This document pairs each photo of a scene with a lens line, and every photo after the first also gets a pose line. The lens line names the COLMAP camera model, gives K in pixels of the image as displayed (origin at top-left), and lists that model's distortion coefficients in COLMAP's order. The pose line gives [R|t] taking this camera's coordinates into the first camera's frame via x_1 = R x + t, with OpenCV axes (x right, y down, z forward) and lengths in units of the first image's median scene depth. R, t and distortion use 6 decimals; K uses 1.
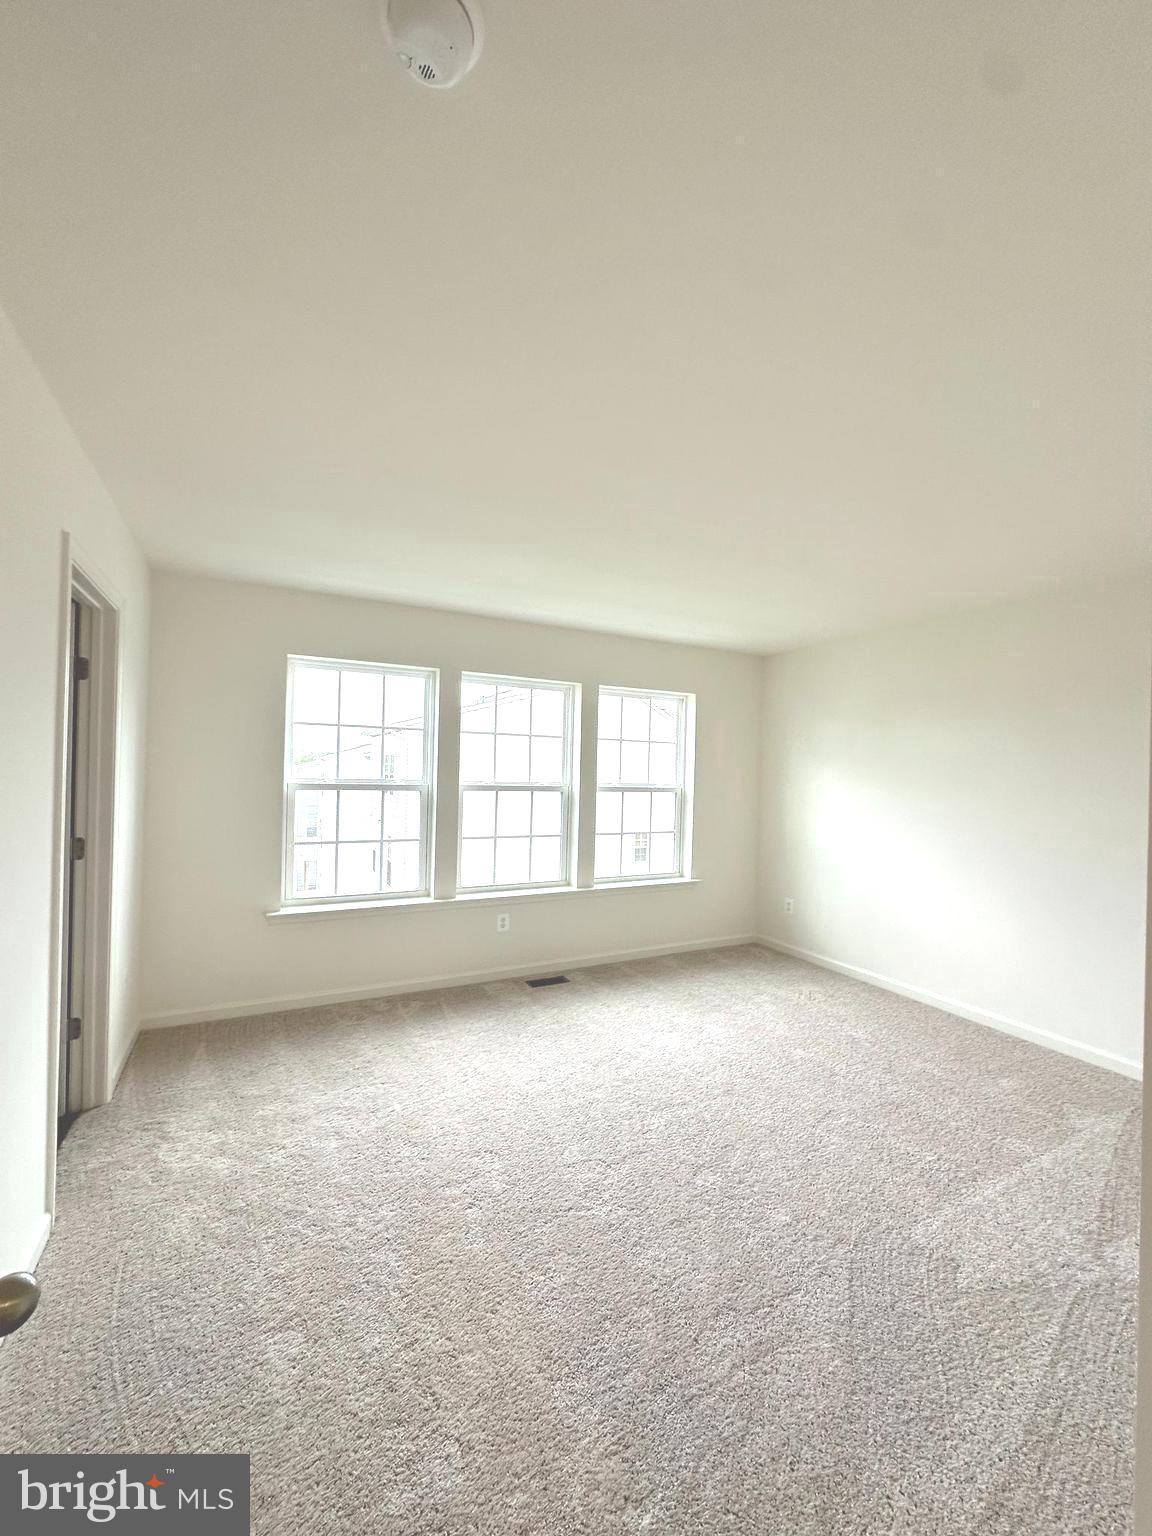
lens RADIAL K [[612.6, 0, 578.9], [0, 612.6, 767.7], [0, 0, 1]] dist [-0.003903, 0.000233]
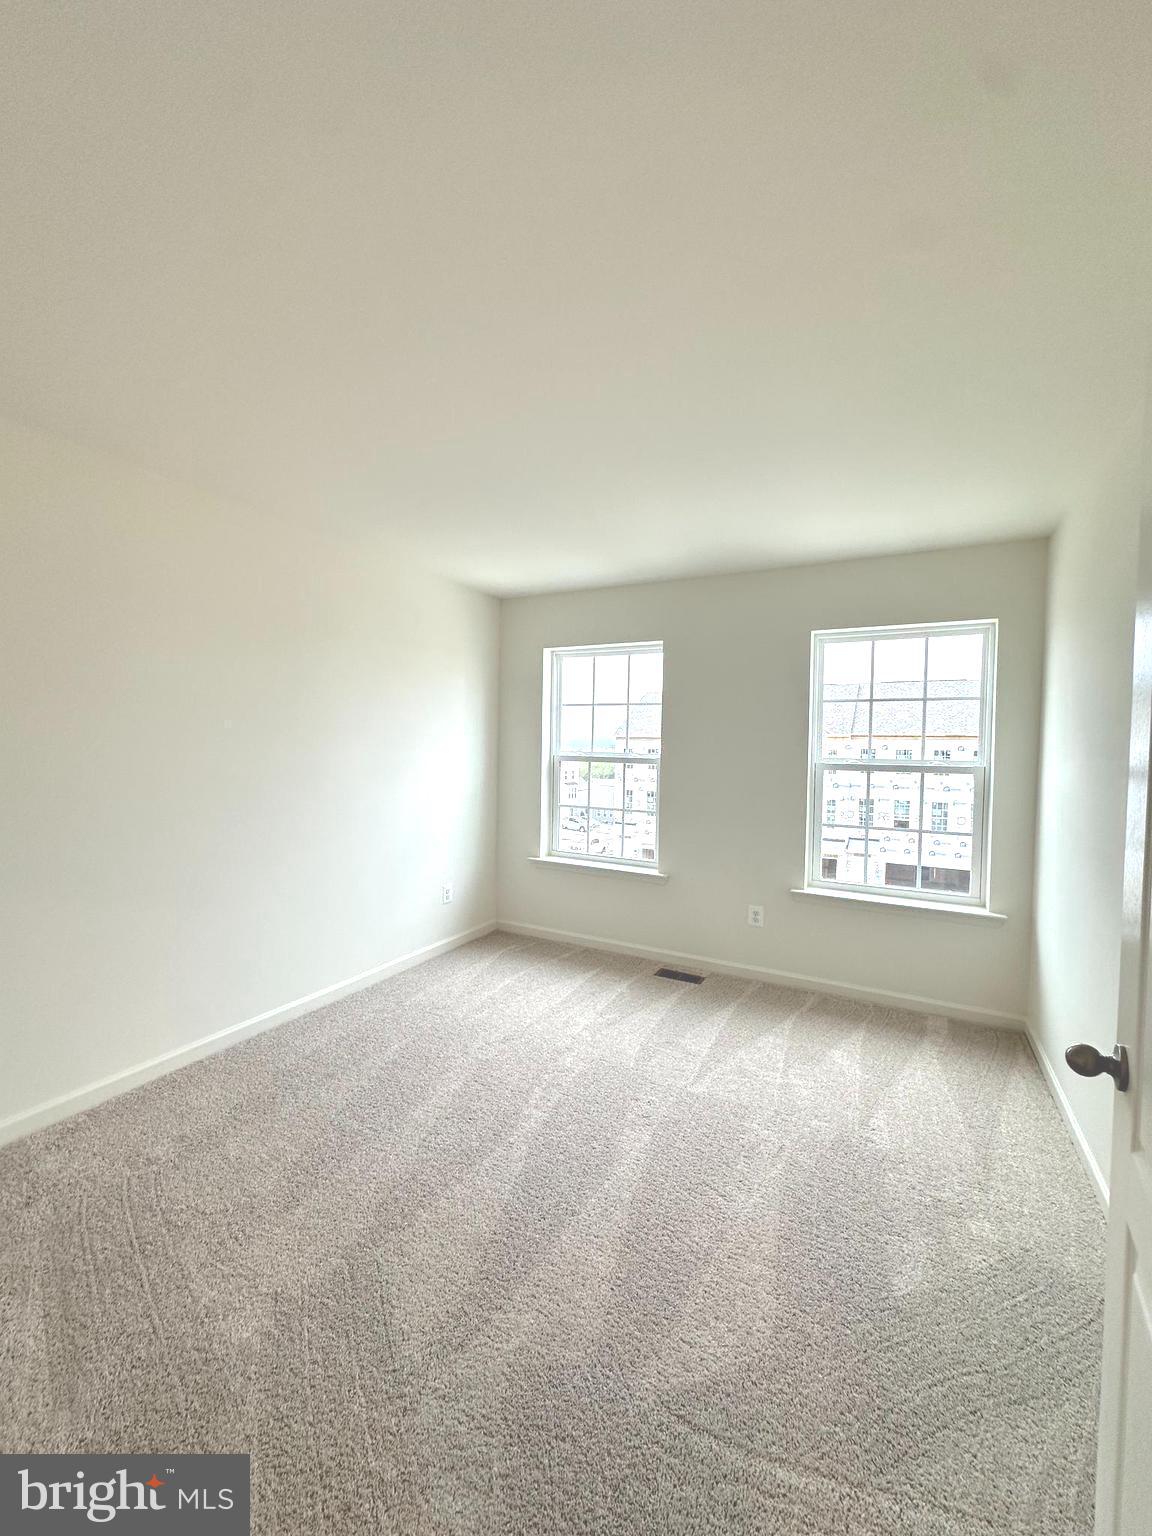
lens RADIAL K [[653.2, 0, 575.1], [0, 653.2, 763.3], [0, 0, 1]] dist [0.000077, 0.000107]
pose [[0.550864, 0.016340, -0.834435, 0.520797], [0.001806, 0.999783, 0.020770, 0.013185], [0.834593, -0.012948, 0.550715, 0.273612]]
